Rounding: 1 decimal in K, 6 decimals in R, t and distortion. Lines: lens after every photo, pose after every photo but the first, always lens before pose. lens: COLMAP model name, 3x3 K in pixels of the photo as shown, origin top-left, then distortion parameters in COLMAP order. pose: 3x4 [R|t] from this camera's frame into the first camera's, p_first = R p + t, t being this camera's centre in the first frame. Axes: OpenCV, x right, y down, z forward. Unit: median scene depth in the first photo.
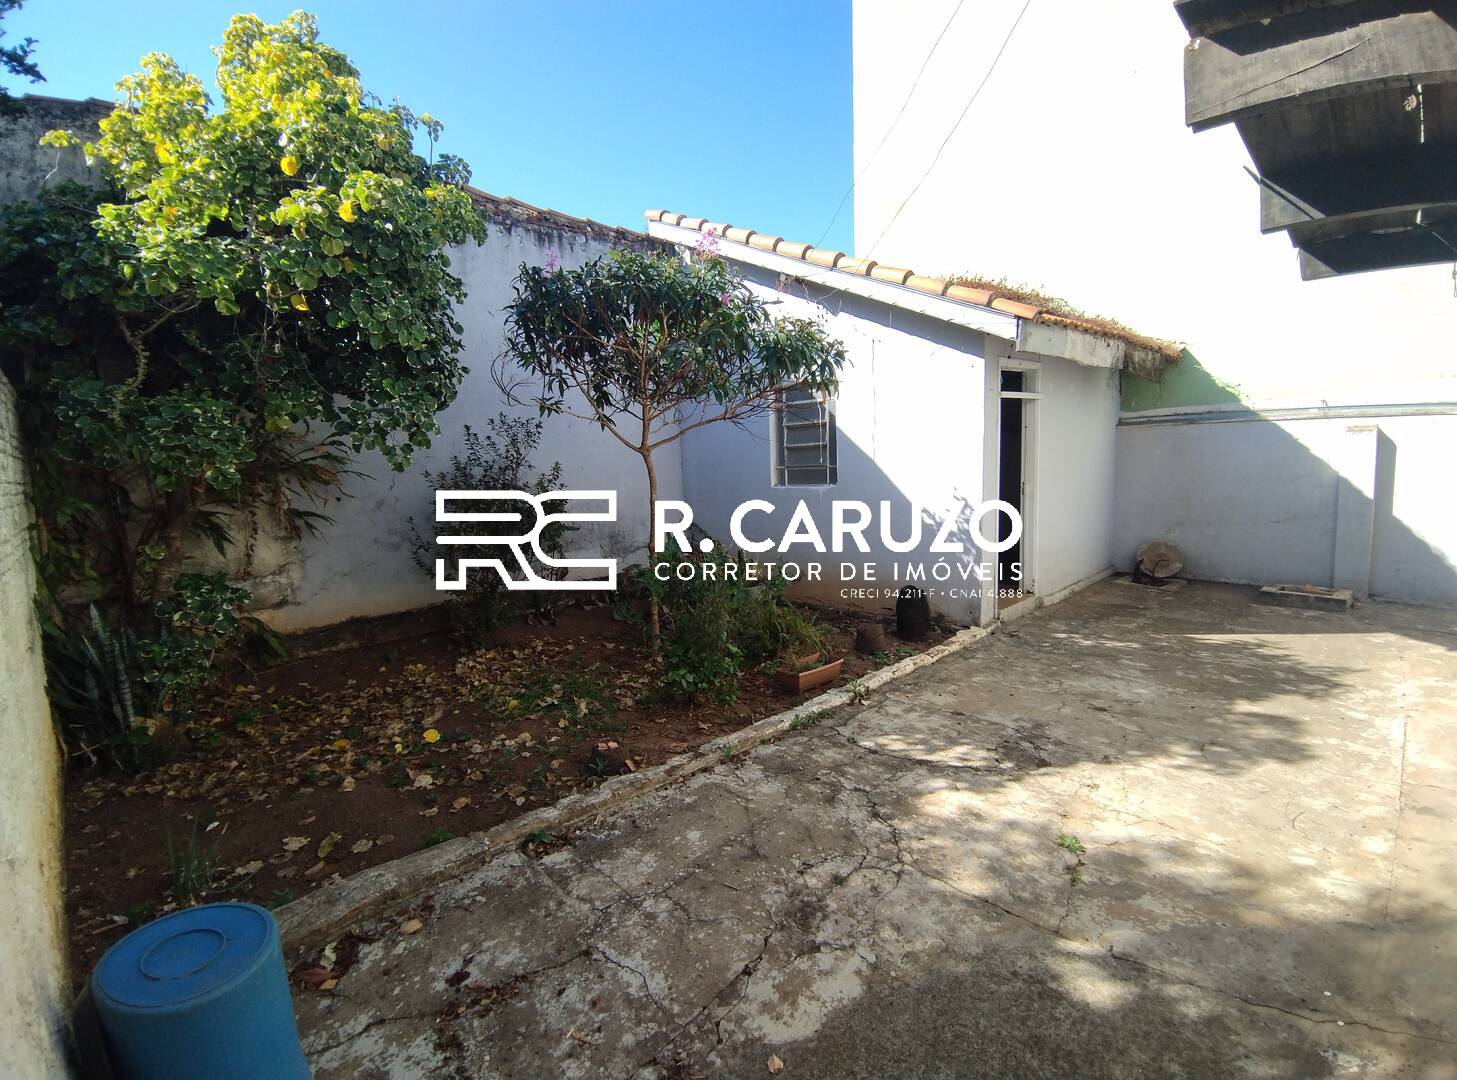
lens RADIAL K [[658.4, 0, 726.3], [0, 658.4, 546.8], [0, 0, 1]] dist [-0.009442, 0.000134]
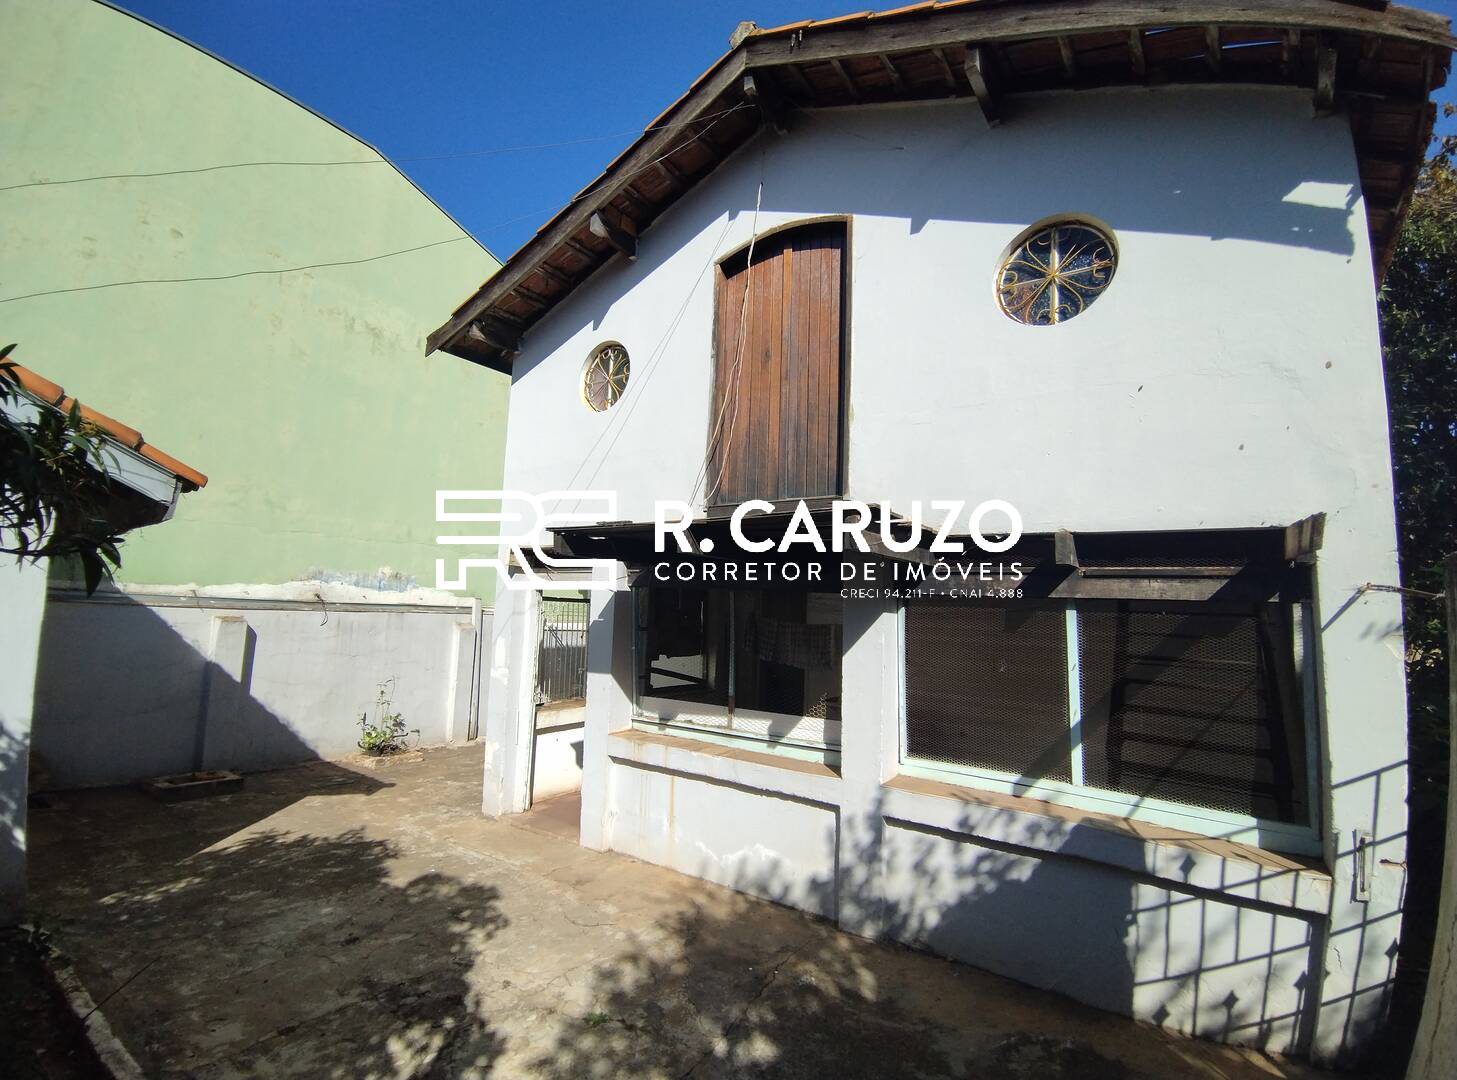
lens RADIAL K [[658.4, 0, 726.3], [0, 658.4, 546.8], [0, 0, 1]] dist [-0.009442, 0.000134]
pose [[-0.186976, 0.137819, 0.972649, -0.576252], [0.109214, 0.986888, -0.118842, -0.150542], [-0.976275, 0.084006, -0.199577, 0.745754]]
